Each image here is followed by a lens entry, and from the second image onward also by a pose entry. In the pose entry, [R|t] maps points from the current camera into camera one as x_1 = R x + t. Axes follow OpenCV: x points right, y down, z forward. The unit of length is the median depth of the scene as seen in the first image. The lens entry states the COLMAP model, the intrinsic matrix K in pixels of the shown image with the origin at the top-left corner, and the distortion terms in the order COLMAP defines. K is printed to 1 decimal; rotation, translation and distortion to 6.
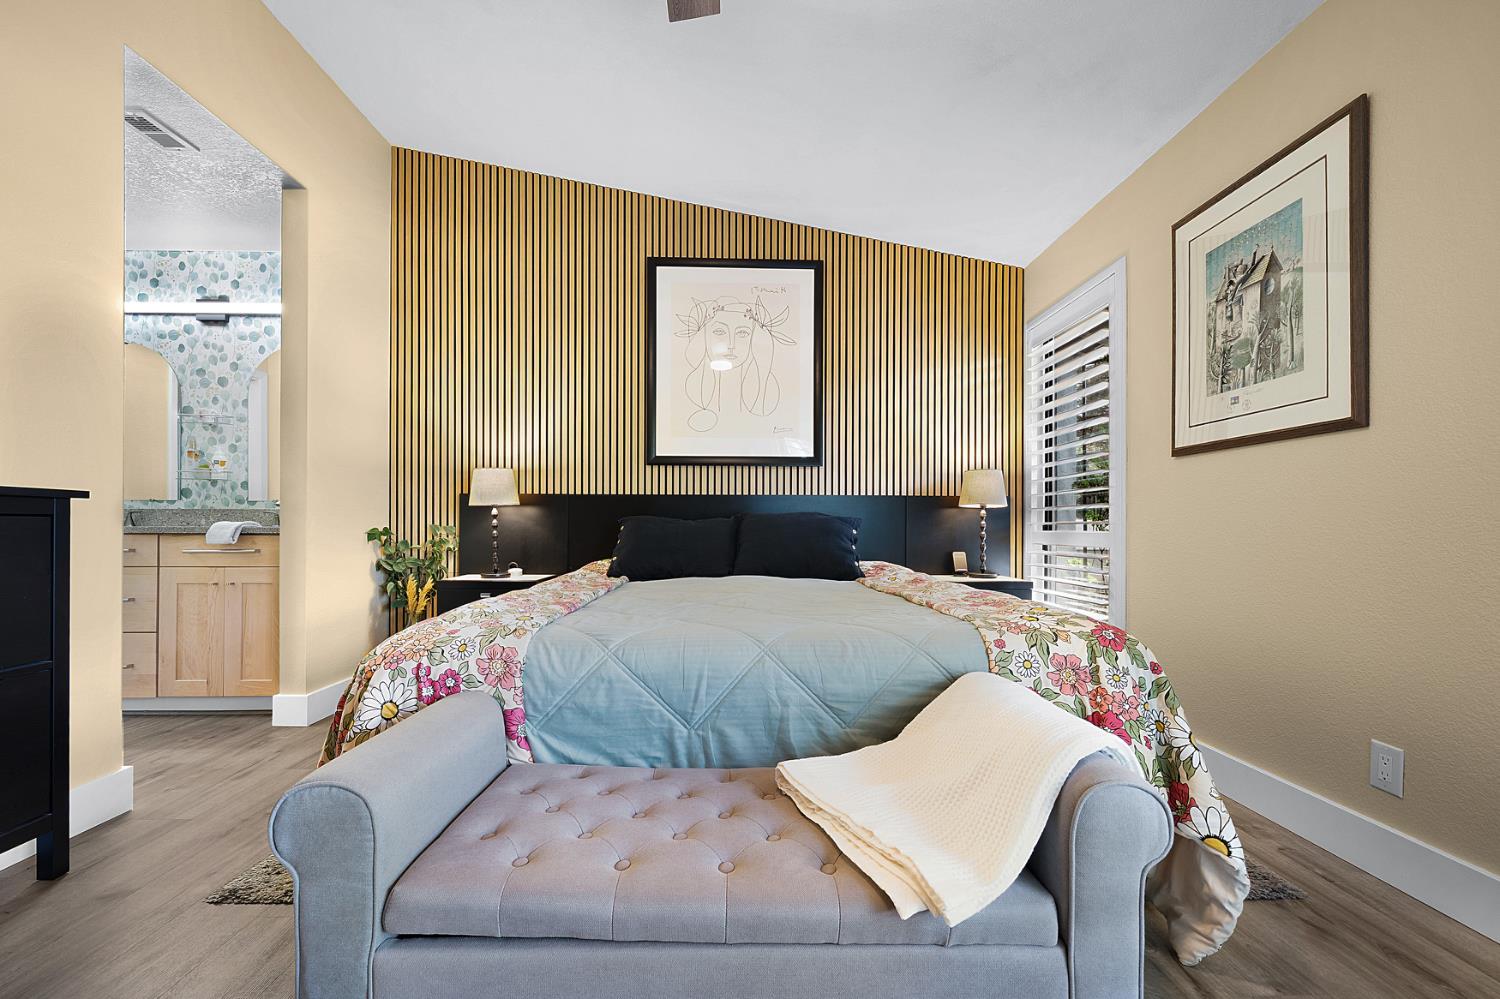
lens RADIAL K [[622.6, 0, 744.2], [0, 622.6, 525.2], [0, 0, 1]] dist [0.000776, -0.000245]
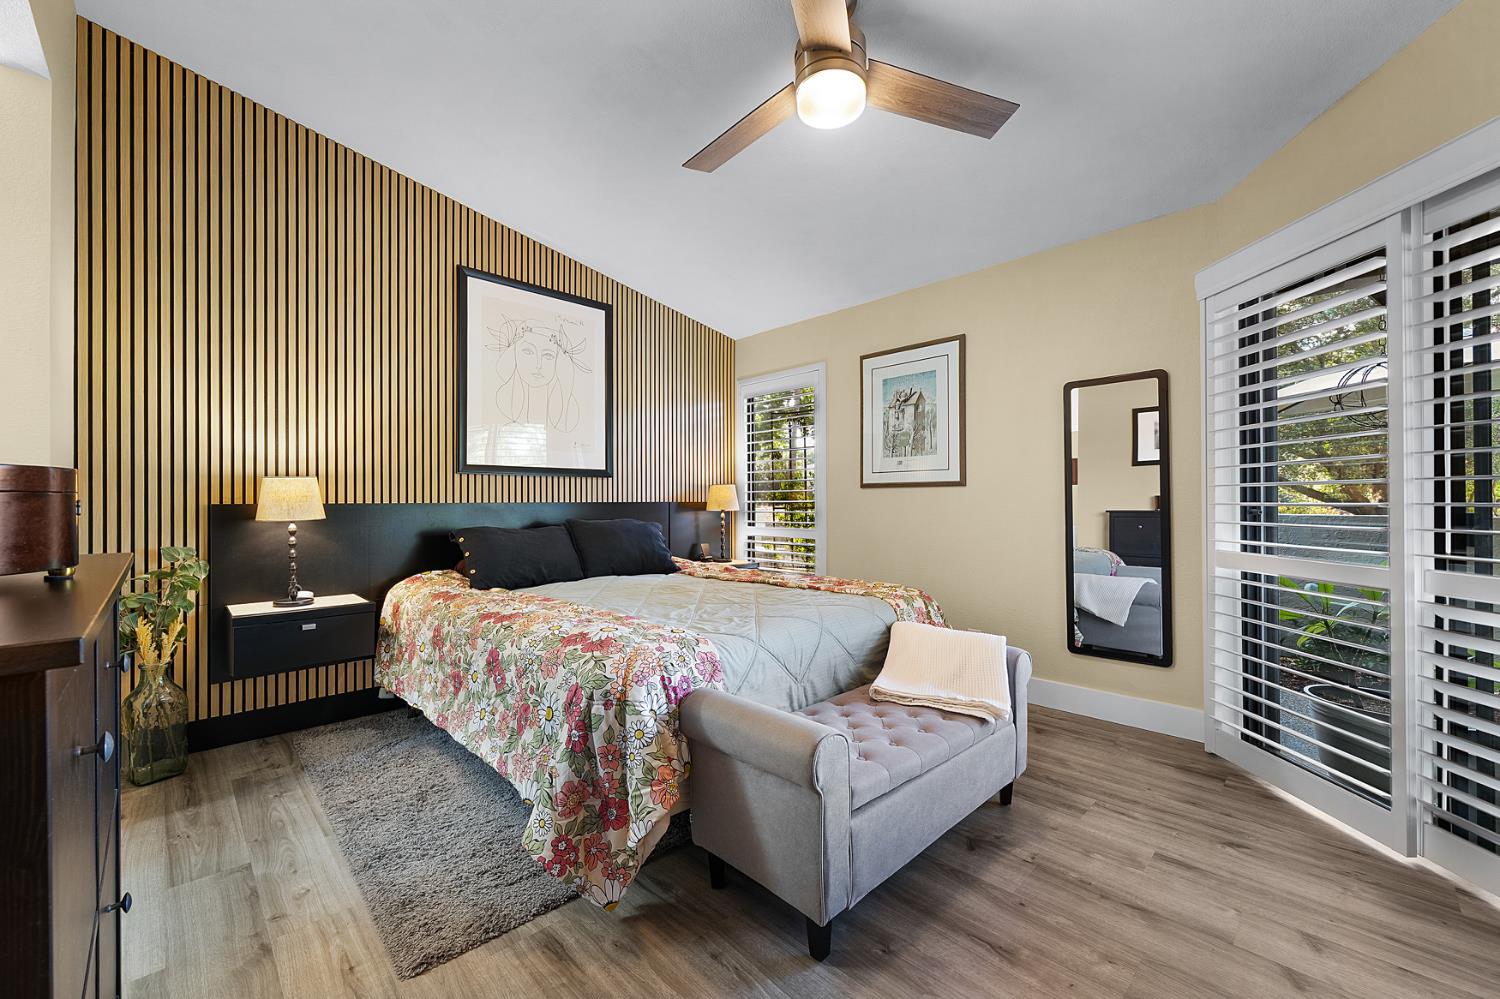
lens RADIAL K [[600.9, 0, 735.4], [0, 600.9, 499.2], [0, 0, 1]] dist [0.000409, 0.000061]
pose [[0.741338, -0.003327, 0.671123, -0.560003], [0.003332, 0.999994, 0.001278, -0.065452], [-0.671123, 0.001289, 0.741344, -0.010471]]
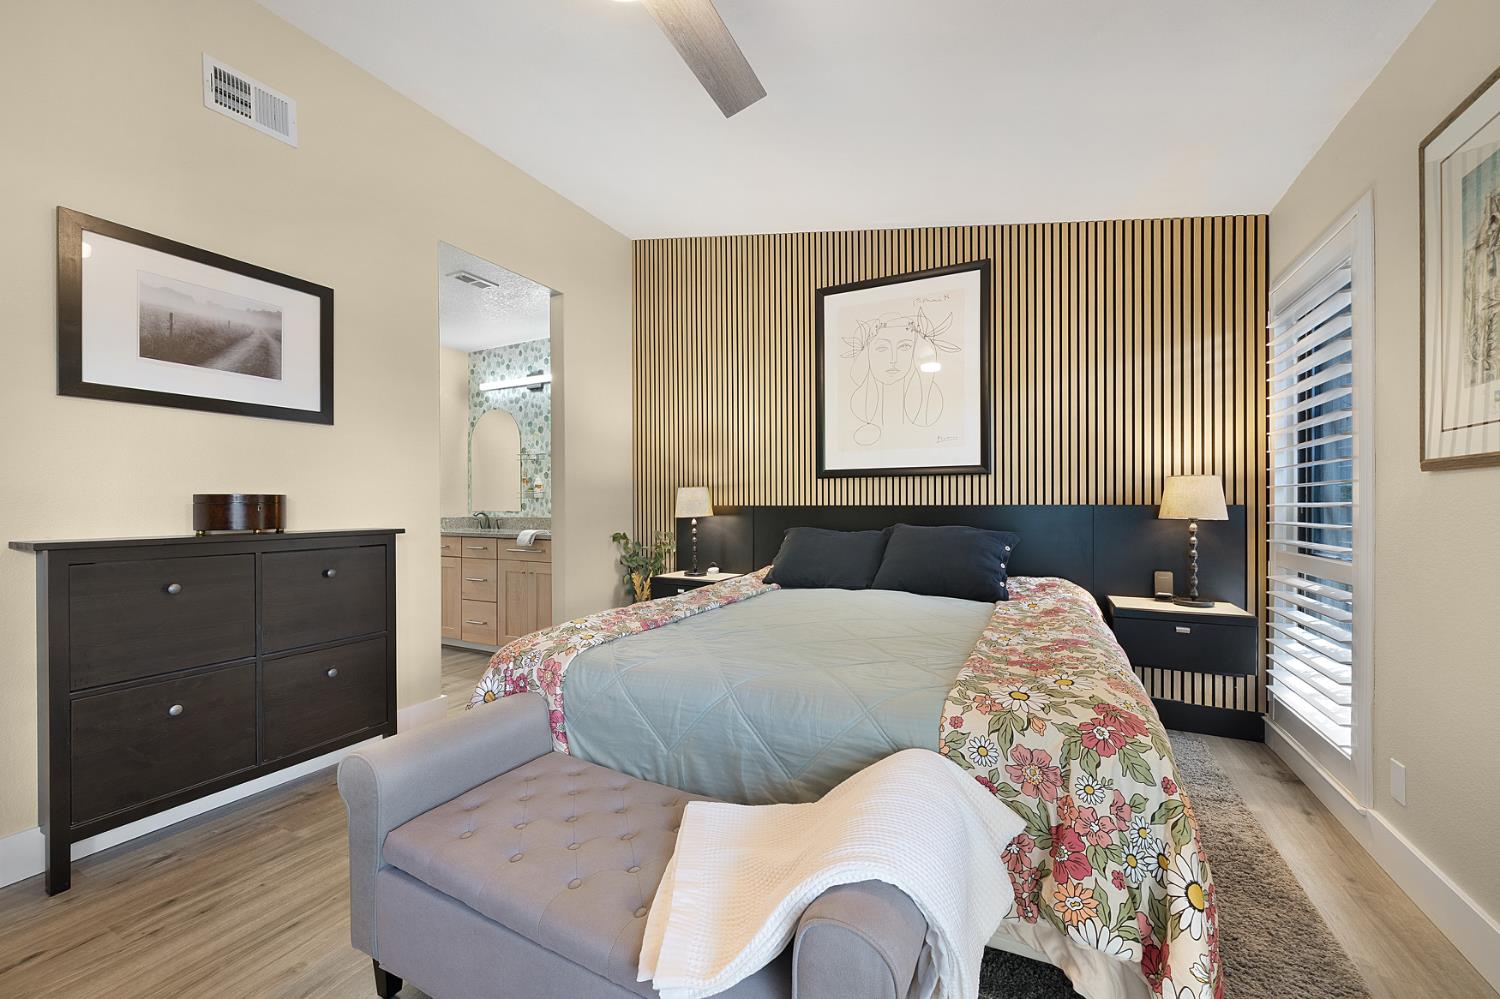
lens RADIAL K [[578.3, 0, 745.5], [0, 578.3, 505.0], [0, 0, 1]] dist [-0.000737, 0.000016]
pose [[0.879735, -0.006321, -0.475421, 0.257507], [0.008467, 0.999961, 0.002371, -0.063427], [0.475388, -0.006112, 0.879755, 0.049562]]
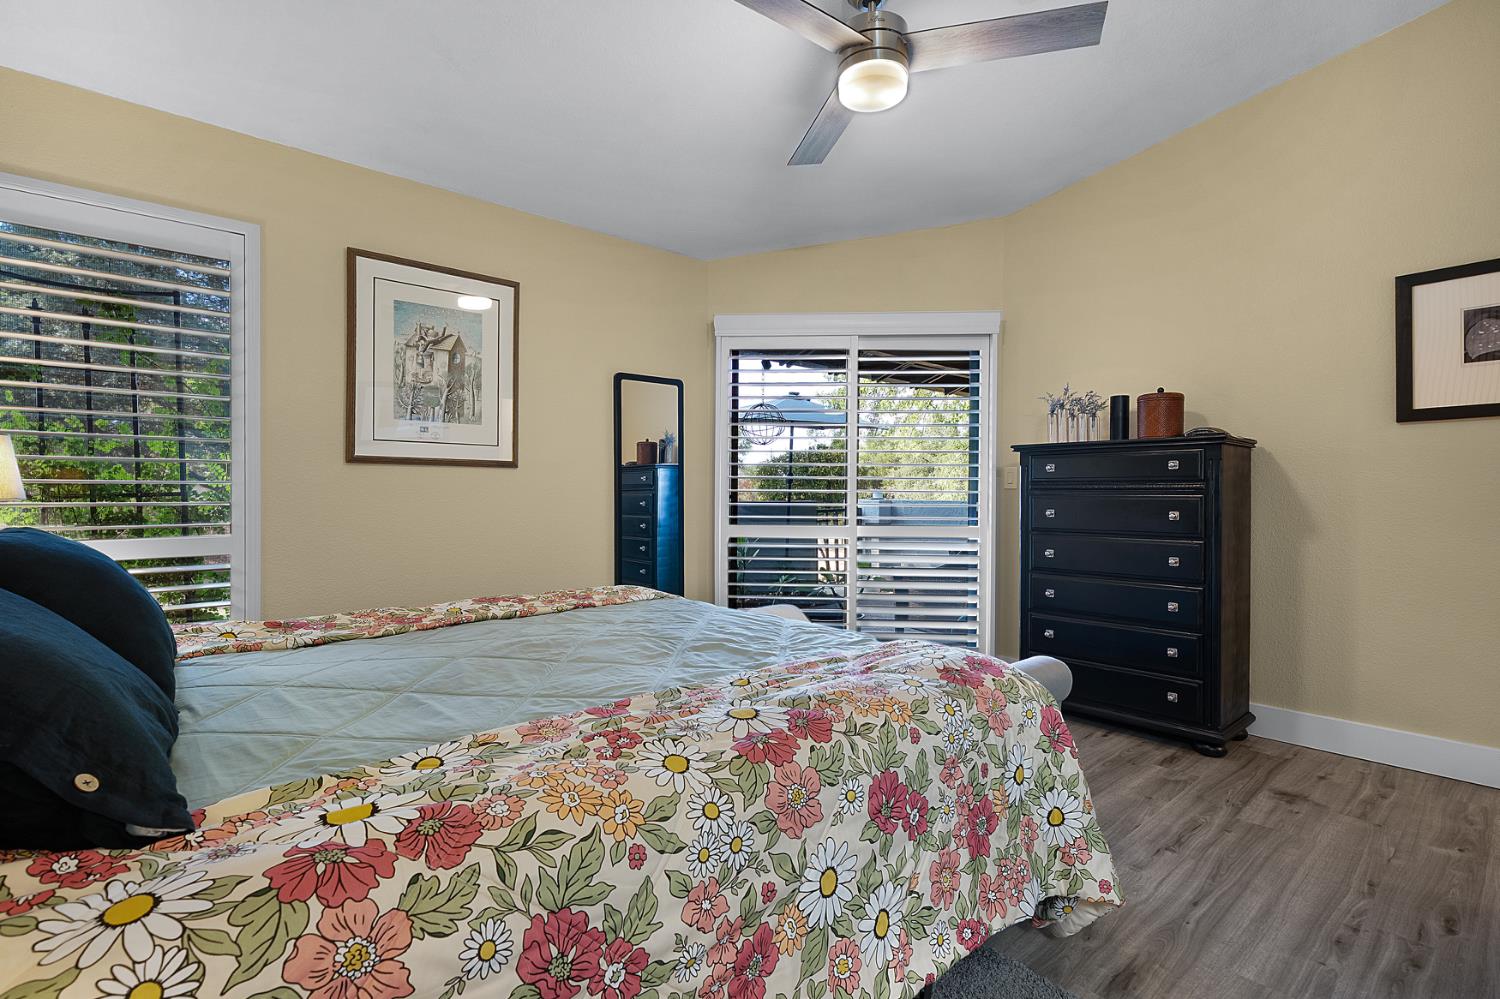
lens RADIAL K [[687.4, 0, 750.0], [0, 687.4, 499.5], [0, 0, 1]] dist [-0.001569, -0.000099]
pose [[-0.649343, -0.012179, 0.760398, -0.526857], [-0.005901, 0.999922, 0.010976, -0.051115], [-0.760473, 0.002641, -0.649365, 0.987540]]
